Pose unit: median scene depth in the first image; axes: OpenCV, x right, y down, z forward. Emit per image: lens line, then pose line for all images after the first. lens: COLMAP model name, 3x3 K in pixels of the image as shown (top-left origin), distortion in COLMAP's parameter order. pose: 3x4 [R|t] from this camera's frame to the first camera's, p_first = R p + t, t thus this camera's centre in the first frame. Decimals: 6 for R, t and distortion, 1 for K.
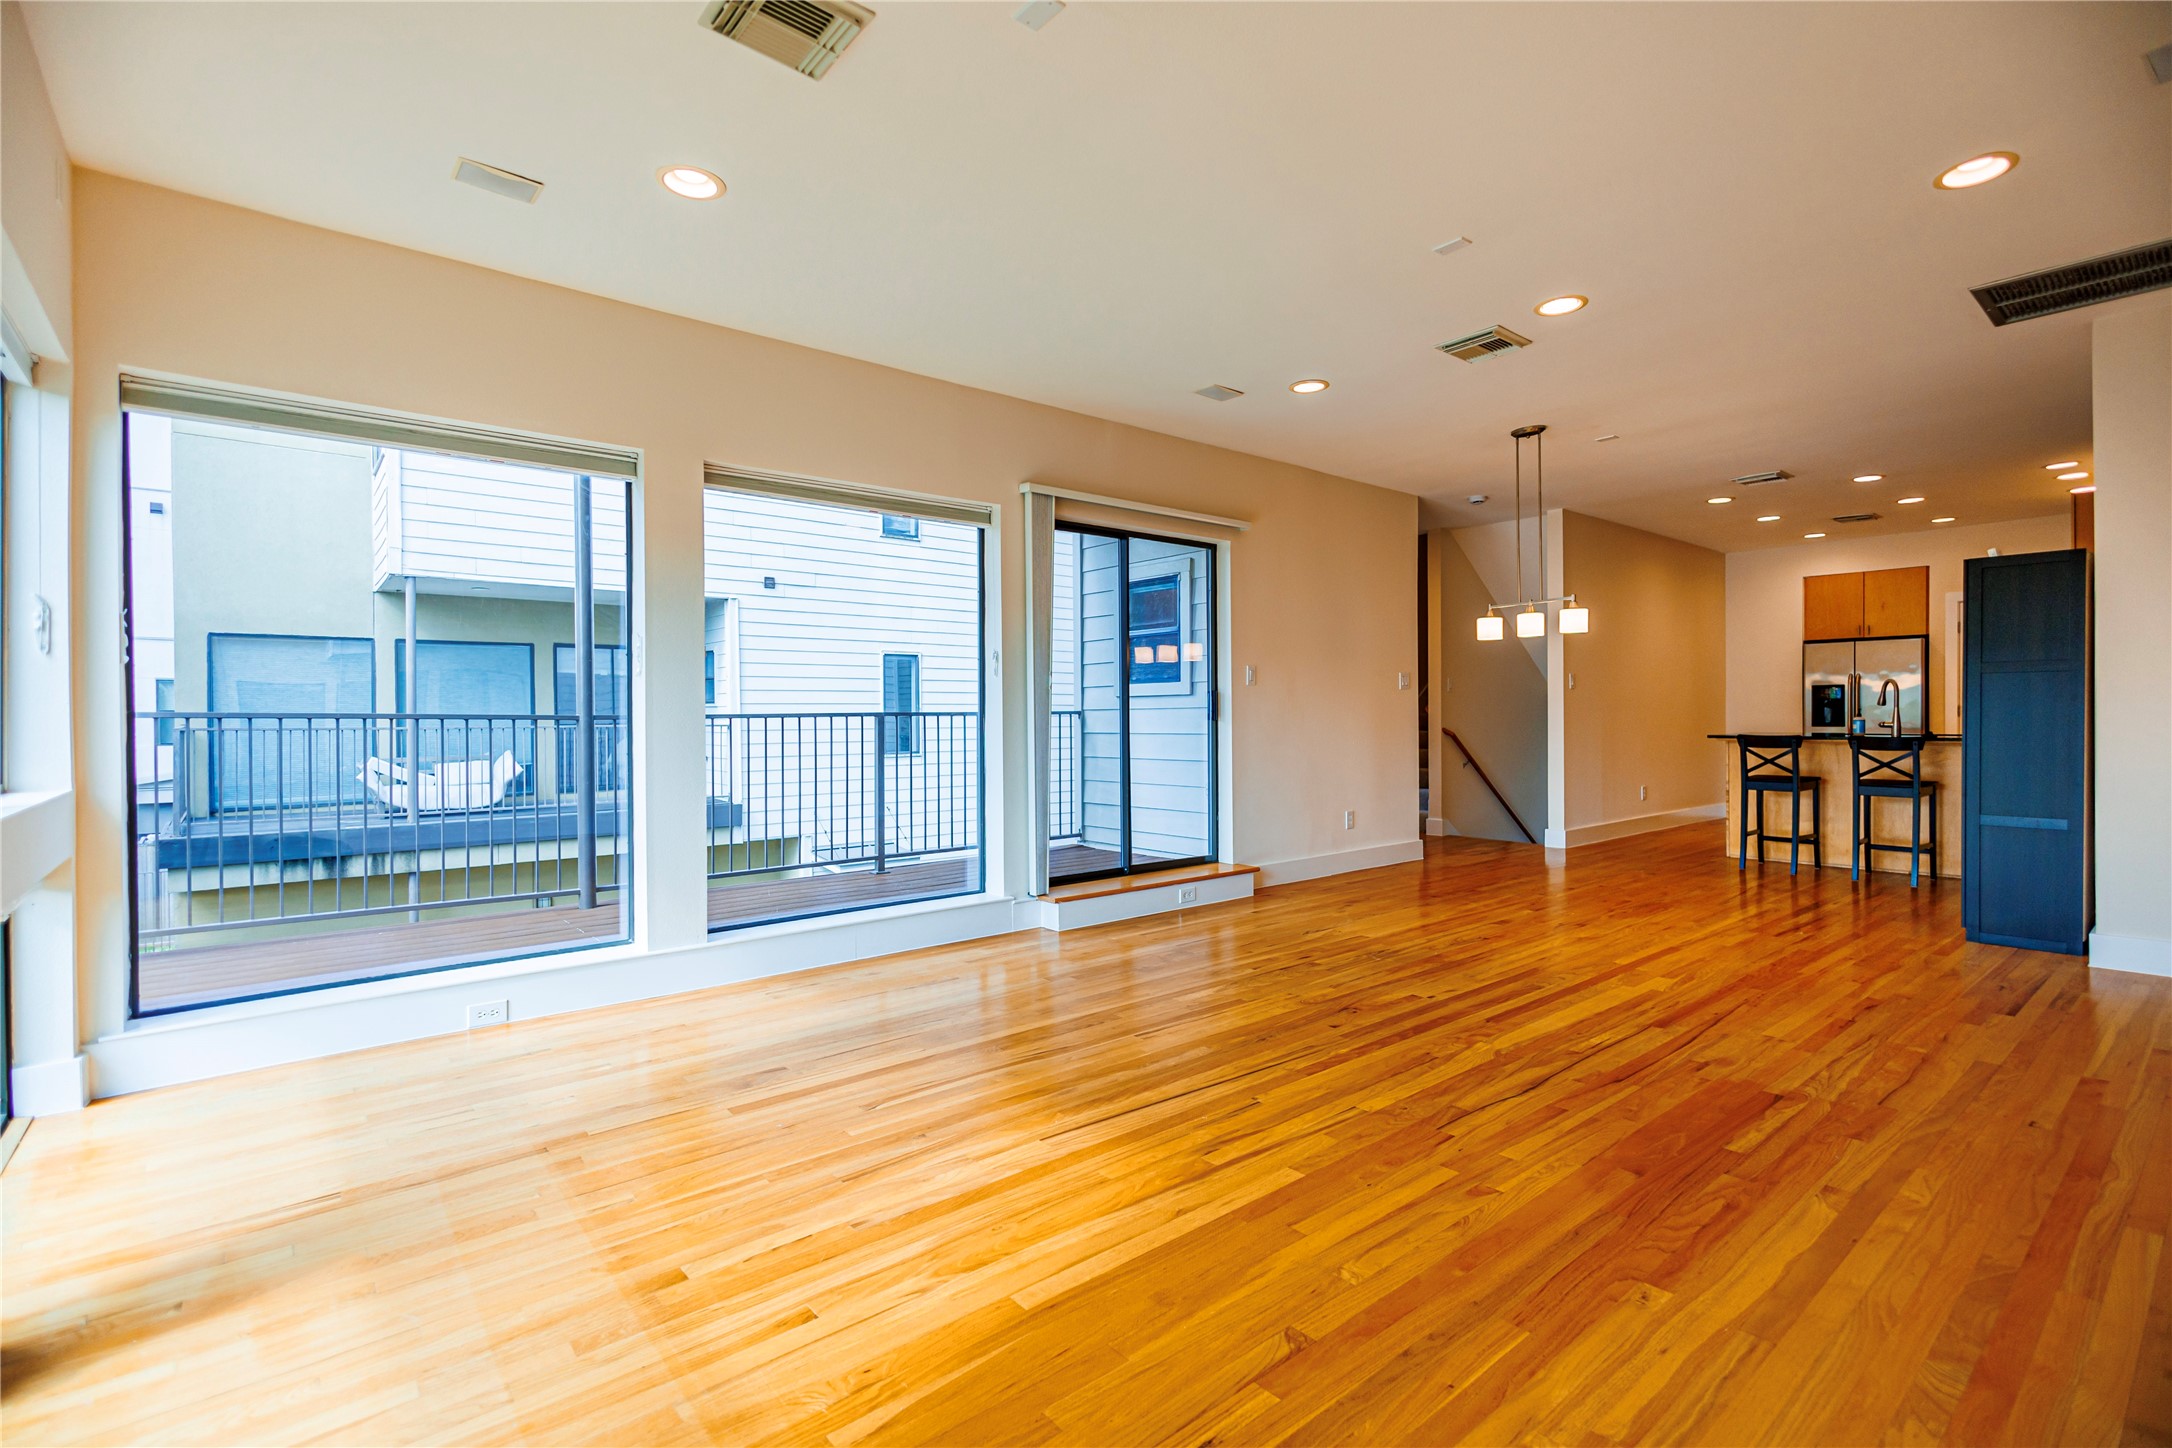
lens RADIAL K [[996.8, 0, 1088.0], [0, 996.8, 723.2], [0, 0, 1]] dist [0.008447, -0.000667]
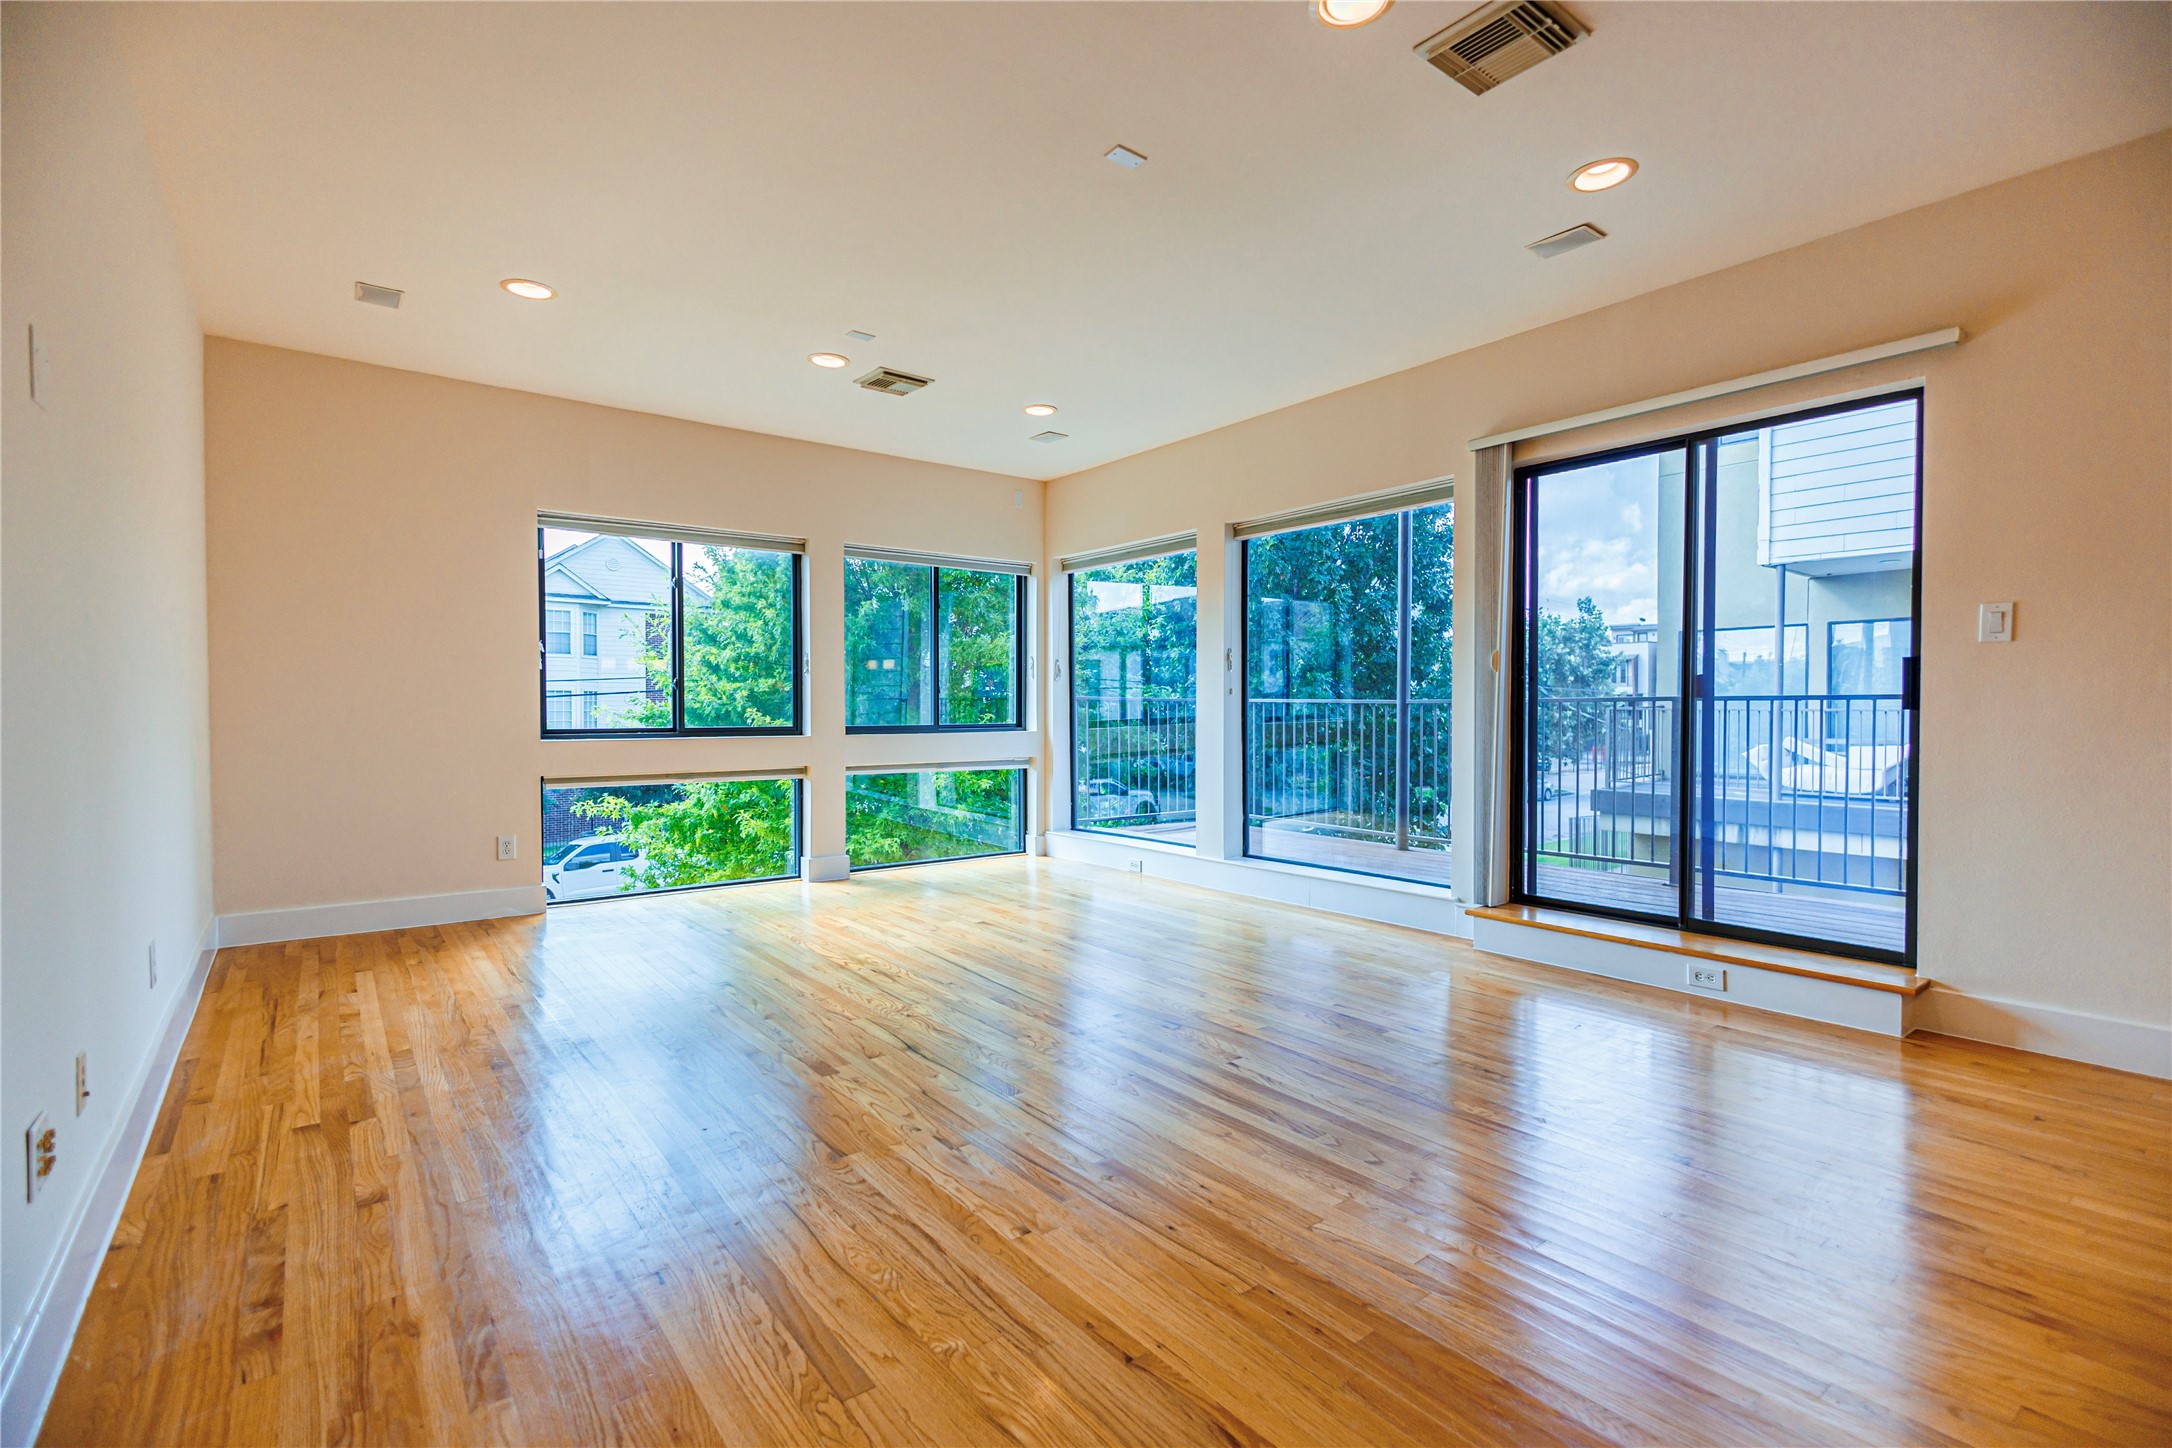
lens RADIAL K [[996.8, 0, 1088.0], [0, 996.8, 723.2], [0, 0, 1]] dist [0.008447, -0.000667]
pose [[-0.028287, 0.028248, -0.999201, 0.707503], [-0.007750, 0.999564, 0.028477, -0.008513], [0.999570, 0.008550, -0.028056, 0.572930]]
